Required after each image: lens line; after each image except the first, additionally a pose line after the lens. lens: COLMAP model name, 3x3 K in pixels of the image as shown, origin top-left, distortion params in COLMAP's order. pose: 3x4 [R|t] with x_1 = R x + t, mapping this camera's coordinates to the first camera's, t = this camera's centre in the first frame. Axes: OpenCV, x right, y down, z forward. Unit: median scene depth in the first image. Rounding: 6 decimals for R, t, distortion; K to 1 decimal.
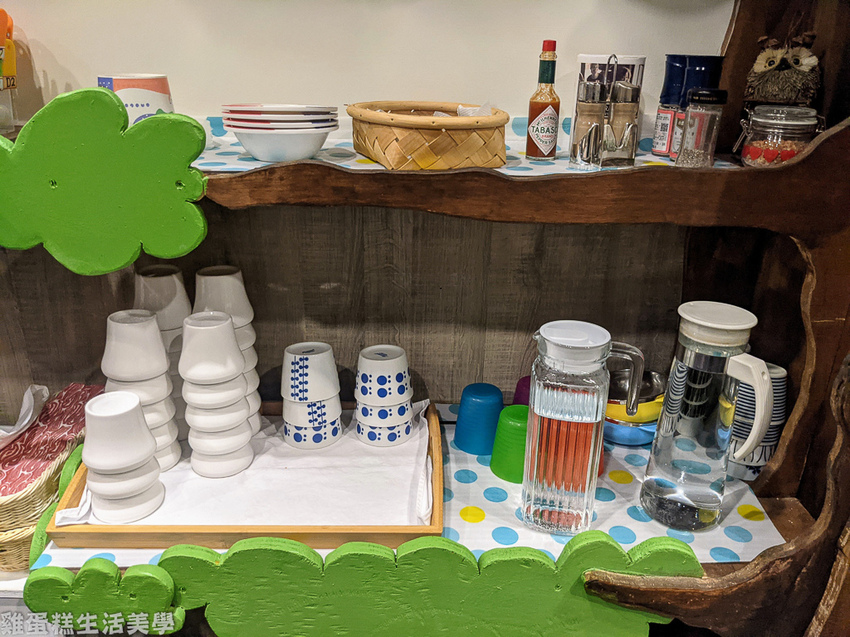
lens RADIAL K [[659.7, 0, 432.7], [0, 659.7, 324.8], [0, 0, 1]] dist [0.027436, -0.079757]
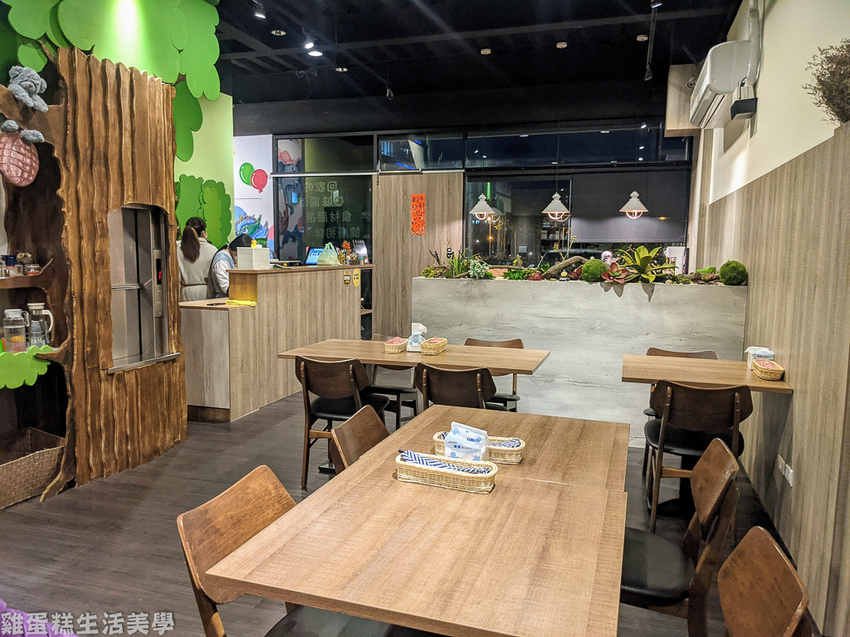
lens RADIAL K [[659.7, 0, 424.8], [0, 659.7, 319.0], [0, 0, 1]] dist [0.027436, -0.079757]
pose [[0.292693, -0.119228, 0.948744, -3.114733], [0.368104, 0.929779, 0.003282, 1.045146], [-0.882514, 0.348275, 0.316028, -2.818823]]
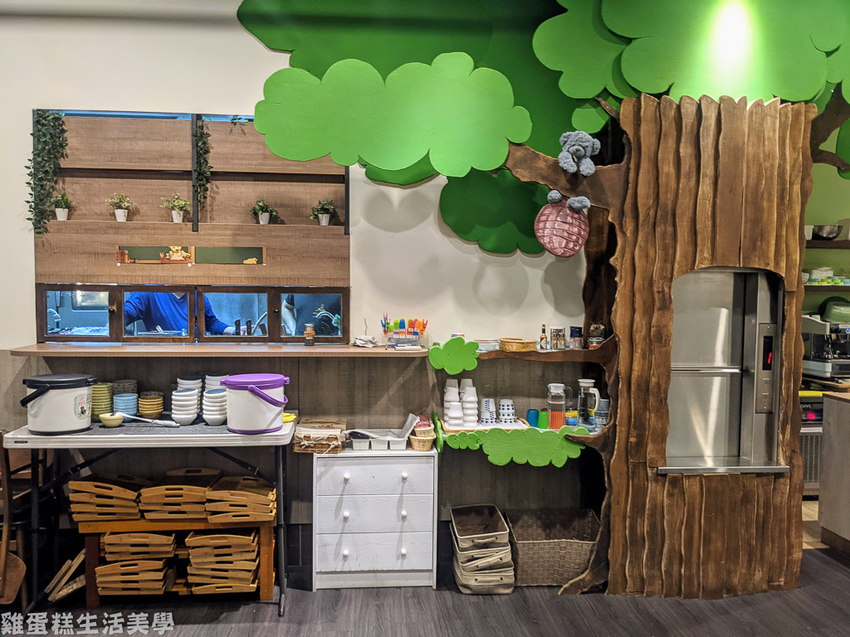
lens RADIAL K [[659.7, 0, 420.0], [0, 659.7, 320.2], [0, 0, 1]] dist [0.027436, -0.079757]
pose [[0.998199, -0.016173, 0.057763, -0.901669], [0.035093, 0.938424, -0.343700, 1.034428], [-0.048647, 0.345108, 0.937301, -3.109042]]
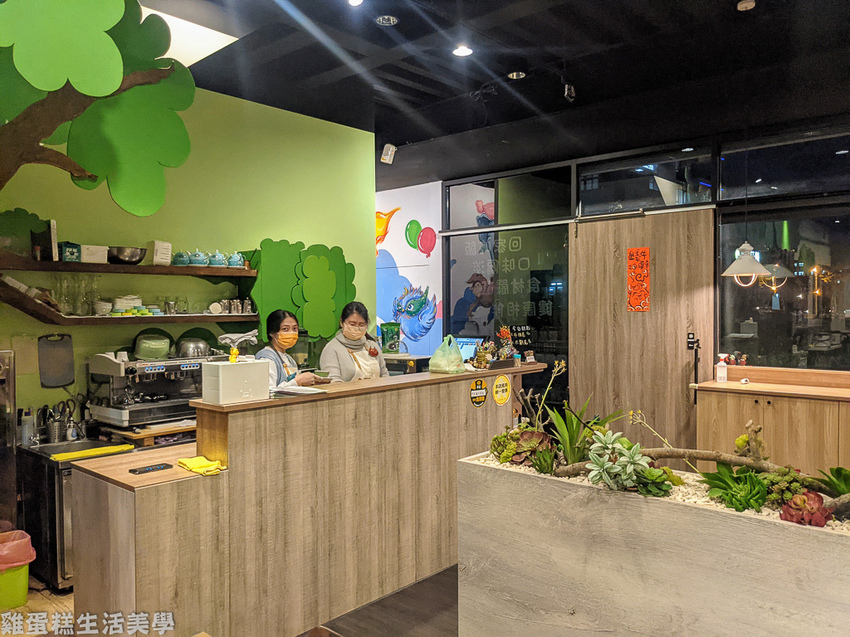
lens RADIAL K [[659.7, 0, 426.1], [0, 659.7, 316.8], [0, 0, 1]] dist [0.027436, -0.079757]
pose [[0.667435, -0.036481, 0.743774, 0.975344], [0.308914, 0.922368, -0.231967, 0.695575], [-0.677571, 0.384585, 0.626891, -2.548967]]
